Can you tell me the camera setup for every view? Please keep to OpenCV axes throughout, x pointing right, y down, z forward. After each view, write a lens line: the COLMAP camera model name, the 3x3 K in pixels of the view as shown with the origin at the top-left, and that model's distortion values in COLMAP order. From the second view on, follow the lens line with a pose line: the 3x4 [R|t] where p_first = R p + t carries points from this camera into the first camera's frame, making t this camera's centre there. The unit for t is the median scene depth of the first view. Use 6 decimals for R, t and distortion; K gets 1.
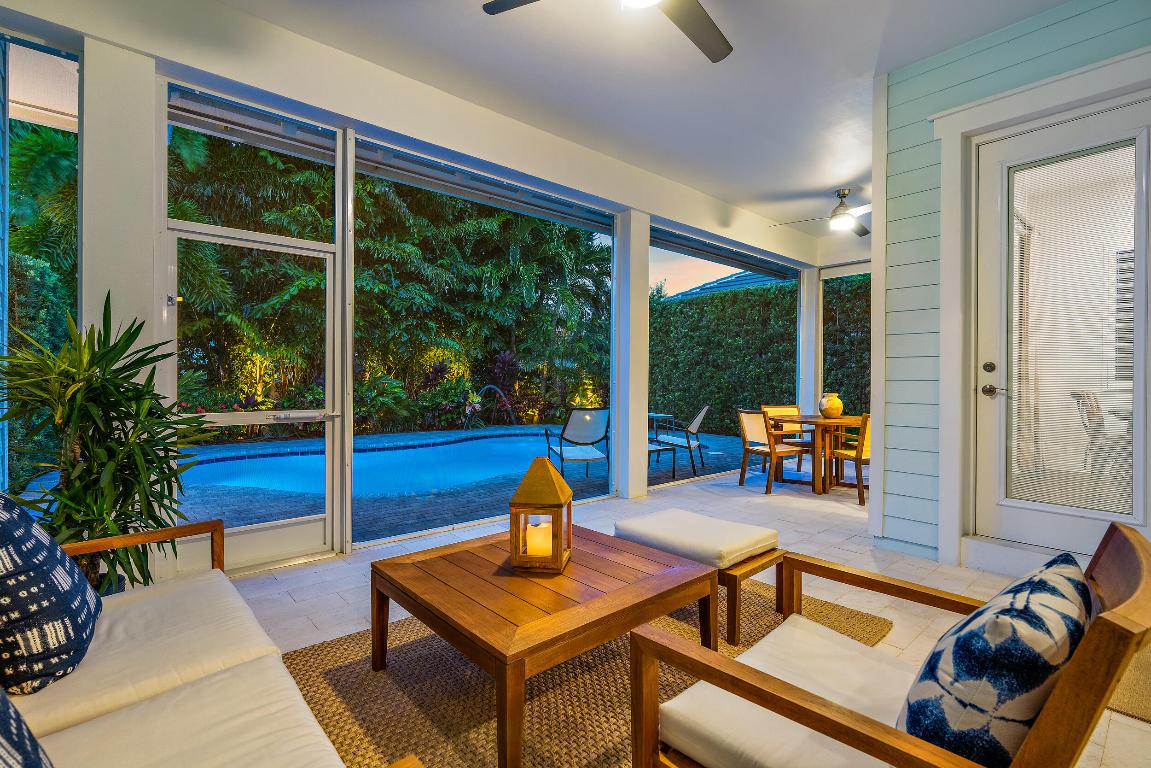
lens RADIAL K [[533.7, 0, 573.2], [0, 533.7, 380.2], [0, 0, 1]] dist [-0.004768, 0.000886]
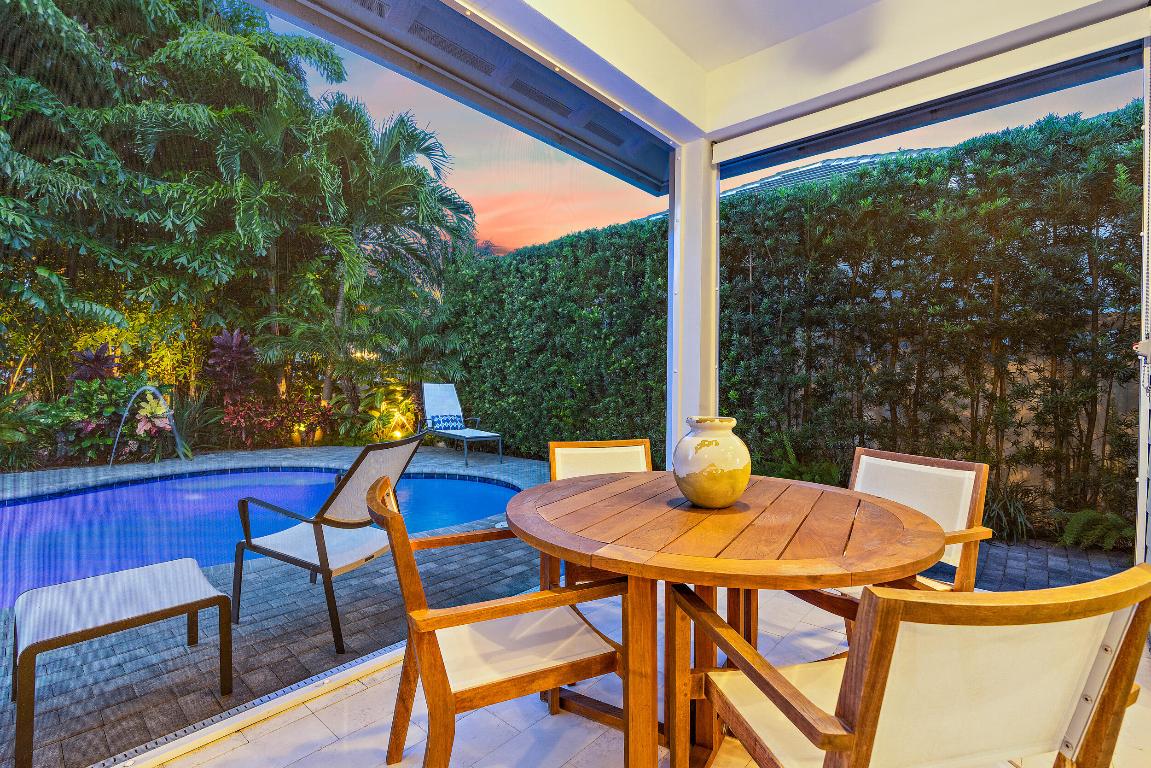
lens RADIAL K [[533.7, 0, 576.4], [0, 533.7, 380.9], [0, 0, 1]] dist [-0.004768, 0.000886]
pose [[0.991521, -0.000430, 0.129942, 0.194856], [0.000530, 1.000000, -0.000735, 0.004454], [-0.129942, 0.000798, 0.991521, 0.376109]]
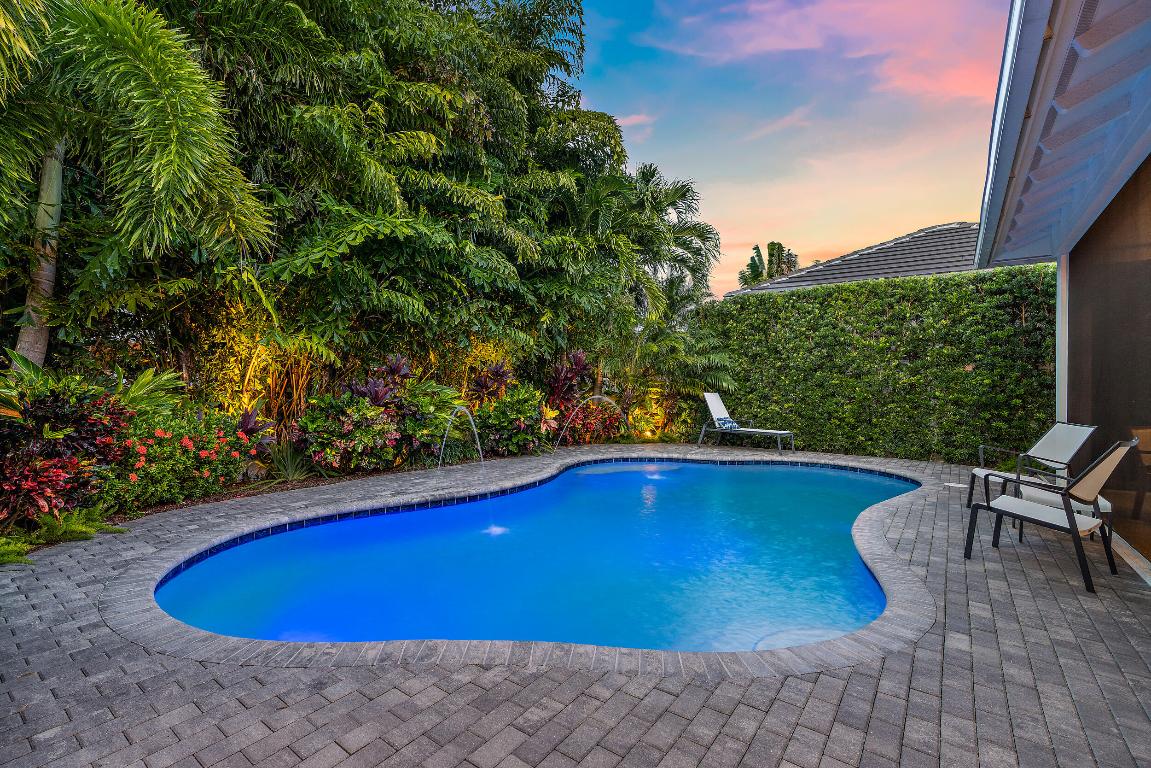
lens RADIAL K [[533.7, 0, 571.8], [0, 533.7, 384.0], [0, 0, 1]] dist [-0.004768, 0.000886]
pose [[0.972096, 0.004654, 0.234537, -0.335055], [-0.003614, 0.999982, -0.004866, -0.002343], [-0.234556, 0.003882, 0.972095, 0.283375]]
